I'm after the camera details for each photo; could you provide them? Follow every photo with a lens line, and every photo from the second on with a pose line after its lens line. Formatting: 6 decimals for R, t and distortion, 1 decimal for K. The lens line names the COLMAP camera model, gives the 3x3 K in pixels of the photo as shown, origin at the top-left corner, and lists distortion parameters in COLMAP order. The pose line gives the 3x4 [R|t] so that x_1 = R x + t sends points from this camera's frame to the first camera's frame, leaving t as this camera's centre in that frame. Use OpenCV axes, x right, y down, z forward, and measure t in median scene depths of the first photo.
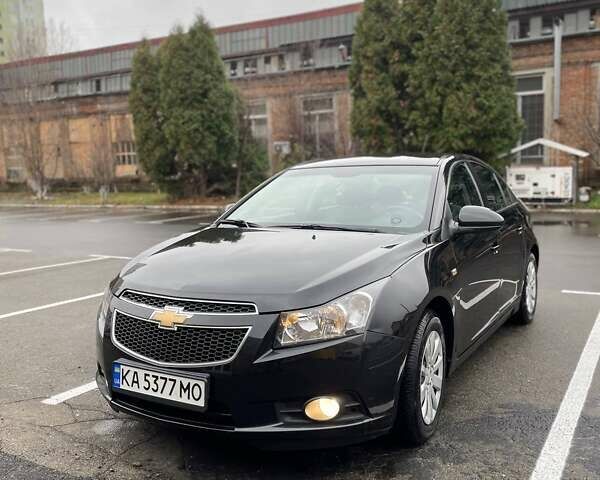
lens RADIAL K [[606.3, 0, 300.0], [0, 606.3, 240.0], [0, 0, 1]] dist [0.008513, -0.011833]
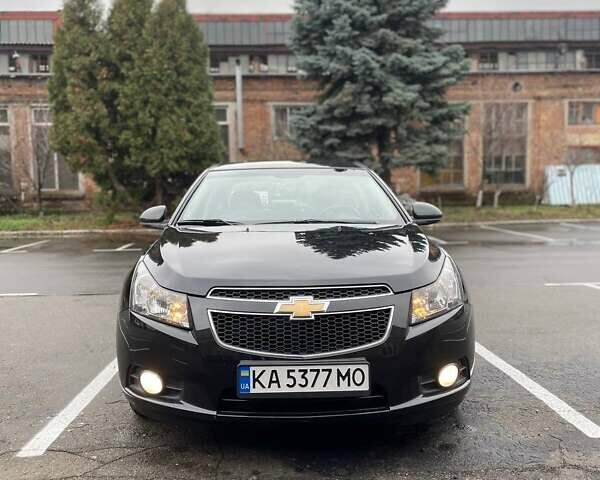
lens RADIAL K [[602.0, 0, 300.0], [0, 602.0, 240.0], [0, 0, 1]] dist [0.007436, -0.007989]
pose [[0.830063, -0.022737, 0.557206, -0.133047], [0.047605, 0.998410, -0.030175, 0.009115], [-0.555635, 0.051573, 0.829826, 0.039132]]
